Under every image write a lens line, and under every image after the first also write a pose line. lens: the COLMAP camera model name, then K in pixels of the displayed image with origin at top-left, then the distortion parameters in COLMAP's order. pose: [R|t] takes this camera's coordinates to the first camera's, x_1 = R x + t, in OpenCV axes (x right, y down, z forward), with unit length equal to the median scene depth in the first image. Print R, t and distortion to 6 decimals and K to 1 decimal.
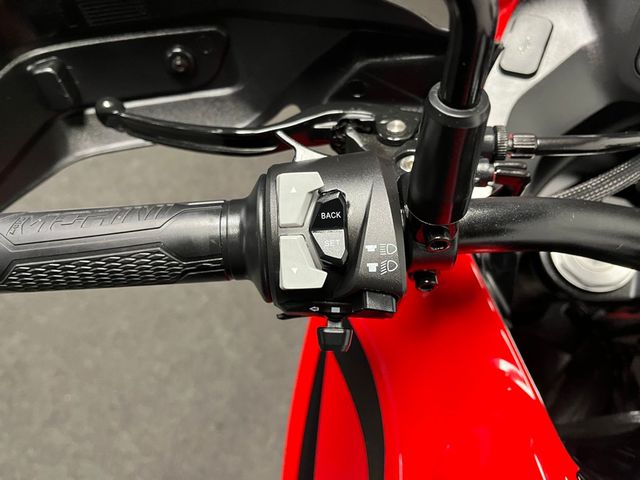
lens RADIAL K [[493.0, 0, 322.0], [0, 493.0, 238.7], [0, 0, 1]] dist [0.042004, -0.003156]
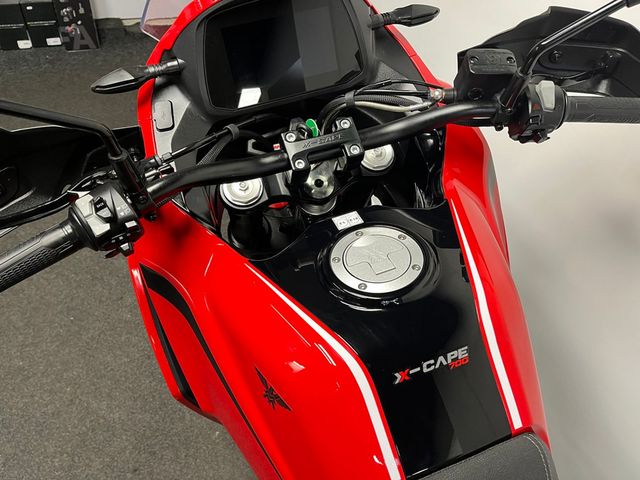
lens RADIAL K [[493.0, 0, 316.9], [0, 493.0, 240.7], [0, 0, 1]] dist [0.042004, -0.003156]
pose [[0.822916, -0.460386, 0.332948, -0.002428], [0.486187, 0.873830, 0.006631, 0.646001], [-0.293992, 0.156419, 0.942922, -1.857160]]
